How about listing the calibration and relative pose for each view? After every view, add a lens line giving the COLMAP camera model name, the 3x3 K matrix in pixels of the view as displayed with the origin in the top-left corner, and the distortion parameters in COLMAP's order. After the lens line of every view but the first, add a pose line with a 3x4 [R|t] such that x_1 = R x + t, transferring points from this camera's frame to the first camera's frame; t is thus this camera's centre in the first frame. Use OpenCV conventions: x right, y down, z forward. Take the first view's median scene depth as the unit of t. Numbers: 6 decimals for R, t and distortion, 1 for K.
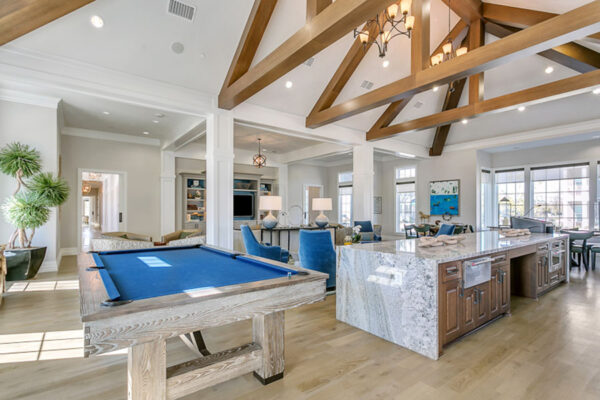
lens RADIAL K [[294.5, 0, 304.1], [0, 294.5, 200.9], [0, 0, 1]] dist [0.004647, 0.000562]
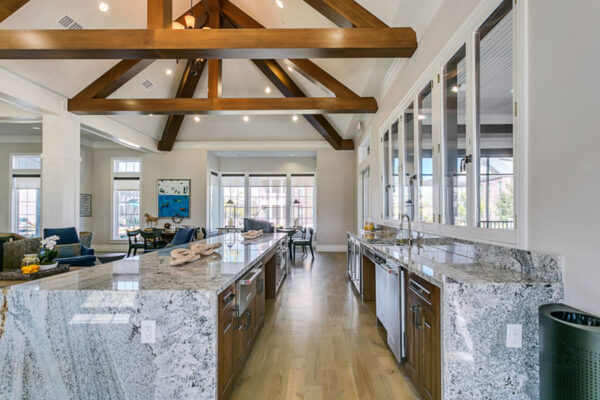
lens RADIAL K [[293.4, 0, 301.8], [0, 293.4, 211.7], [0, 0, 1]] dist [0.002690, 0.000899]
pose [[0.628959, 0.001646, 0.777437, 0.021004], [-0.026036, 0.999481, 0.018947, 0.004037], [-0.777003, -0.032159, 0.628675, 0.134790]]
